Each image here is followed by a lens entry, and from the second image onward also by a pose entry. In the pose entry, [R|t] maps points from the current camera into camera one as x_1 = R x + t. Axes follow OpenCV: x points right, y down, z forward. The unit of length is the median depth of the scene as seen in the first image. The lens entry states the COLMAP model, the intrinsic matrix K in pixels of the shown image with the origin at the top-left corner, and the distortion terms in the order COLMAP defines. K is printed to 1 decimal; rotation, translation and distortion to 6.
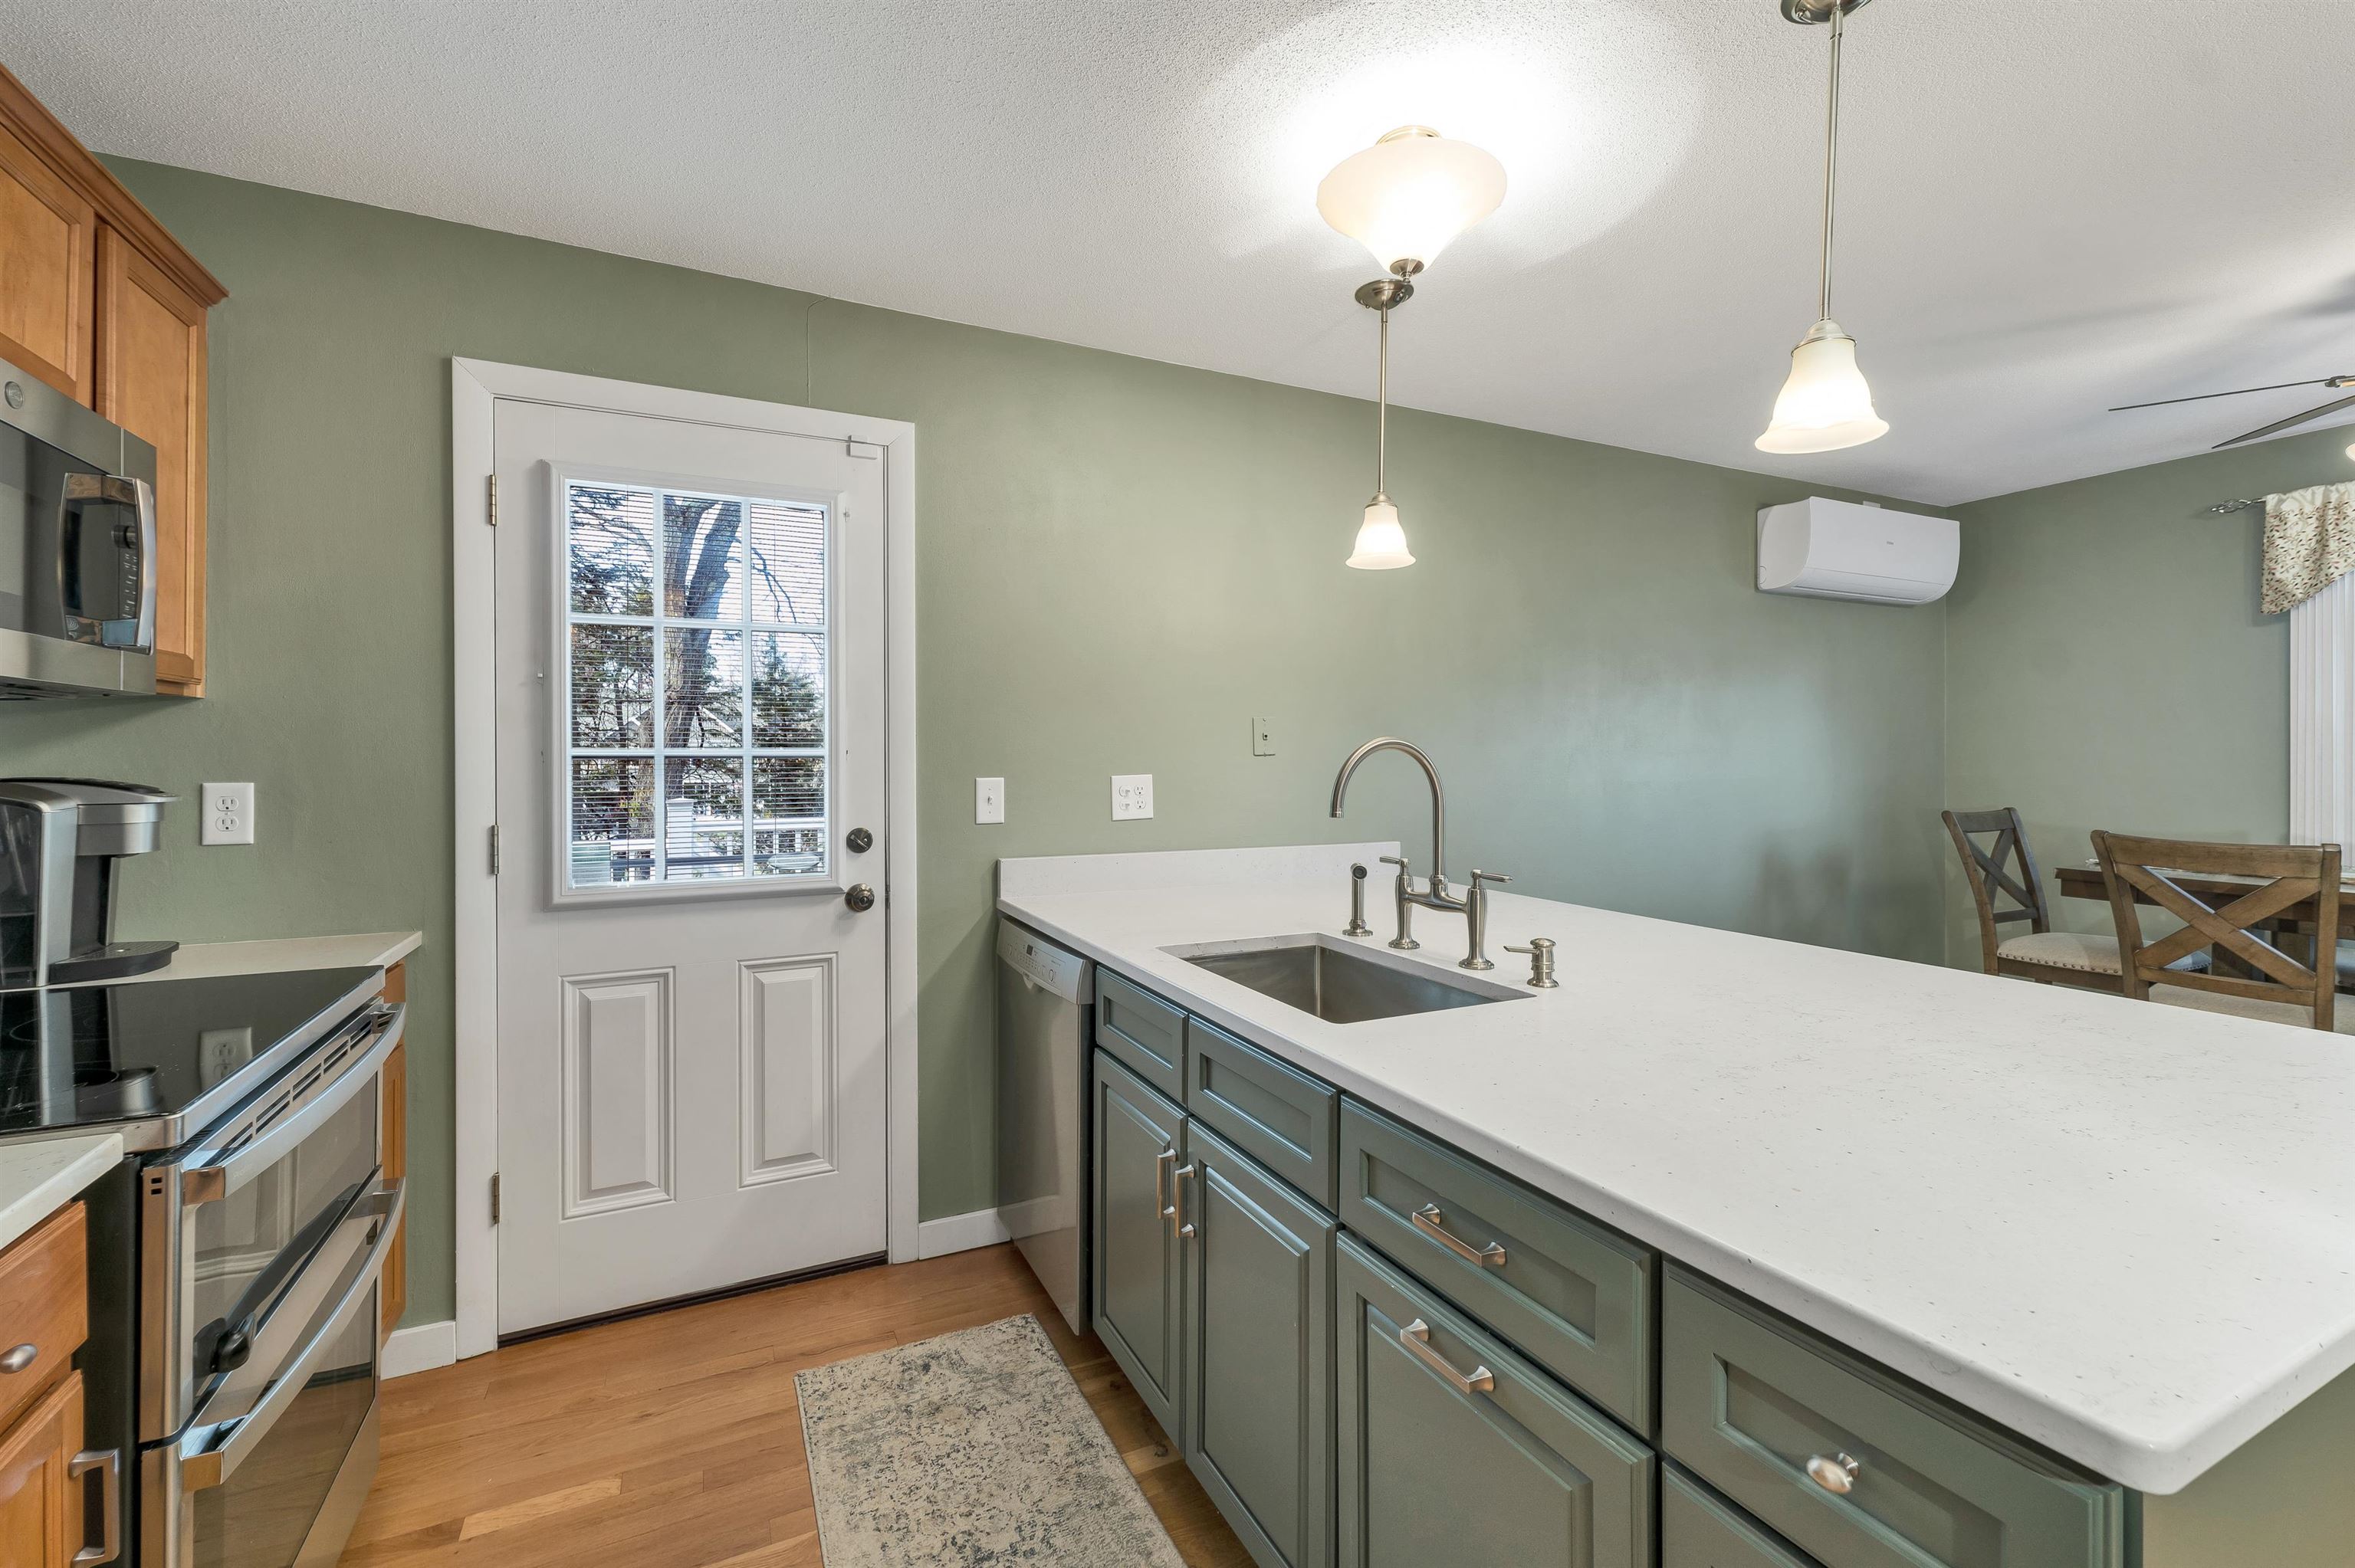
lens RADIAL K [[986.1, 0, 1179.8], [0, 986.1, 765.7], [0, 0, 1]] dist [0.001238, 0.000224]
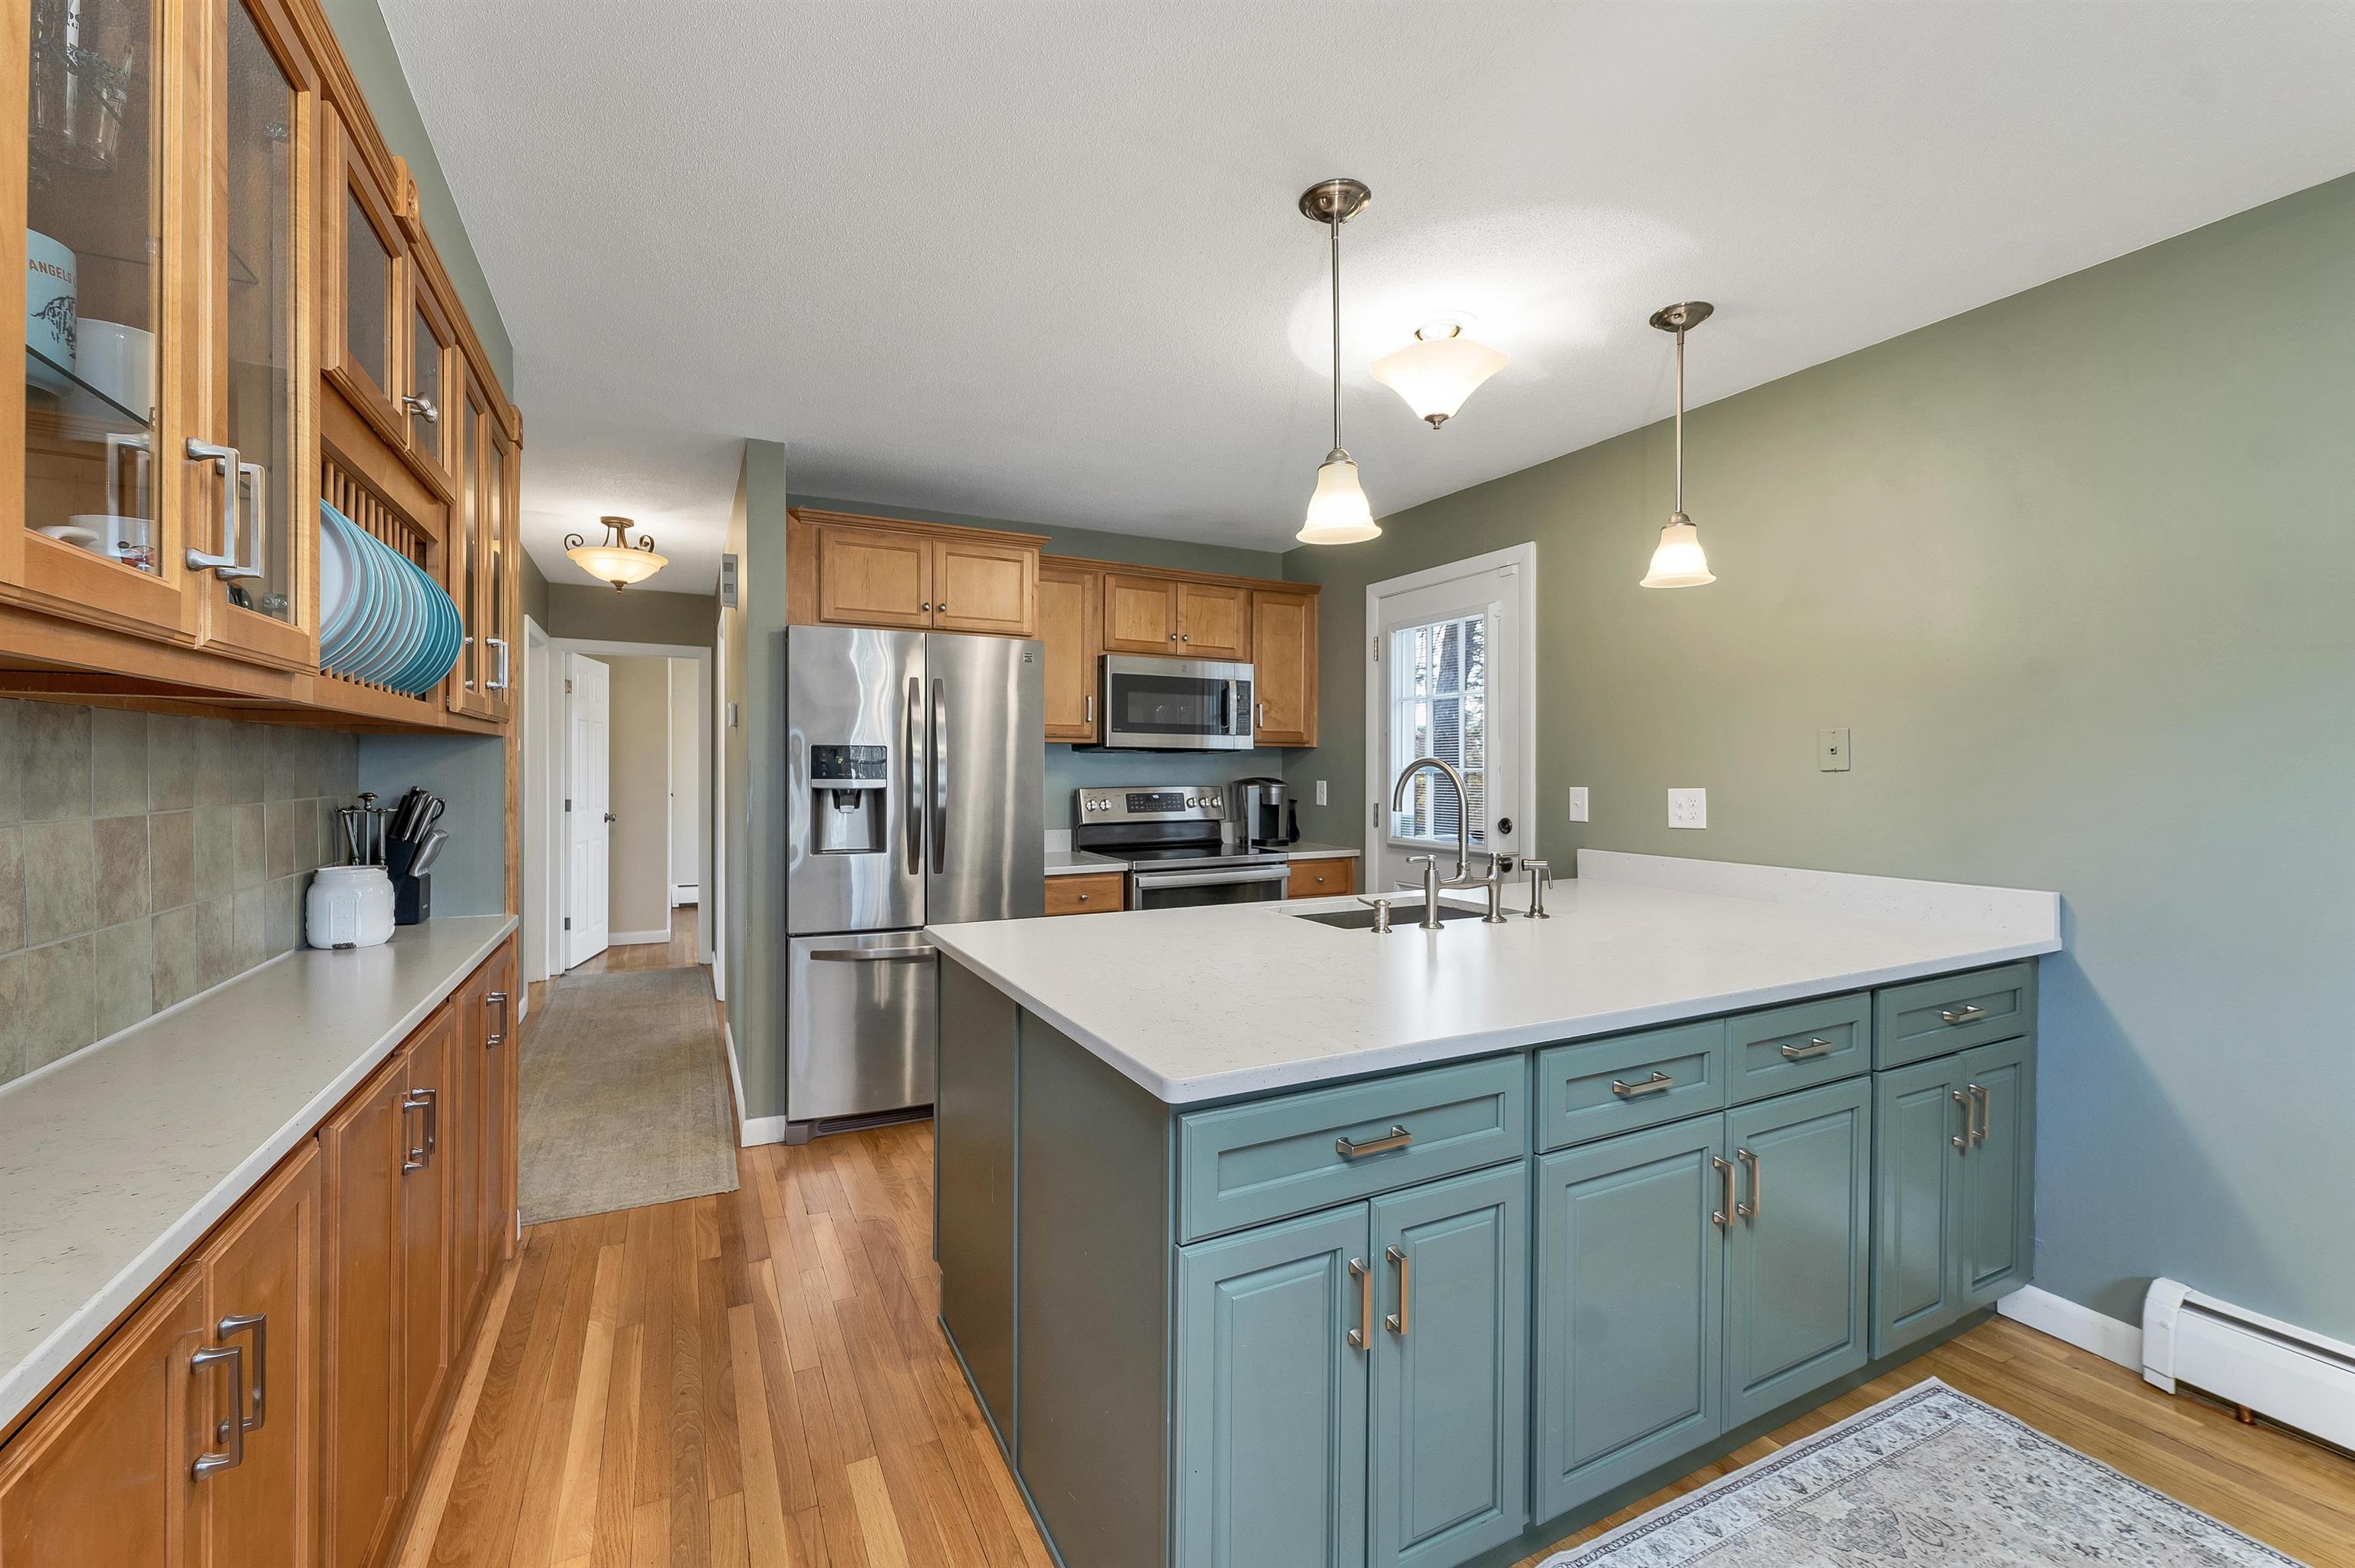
lens RADIAL K [[986.1, 0, 1175.7], [0, 986.1, 777.5], [0, 0, 1]] dist [0.001238, 0.000224]
pose [[0.006697, 0.008947, -0.999938, 1.202774], [-0.011957, 0.999889, 0.008867, -0.007117], [0.999906, 0.011897, 0.006803, 0.472357]]
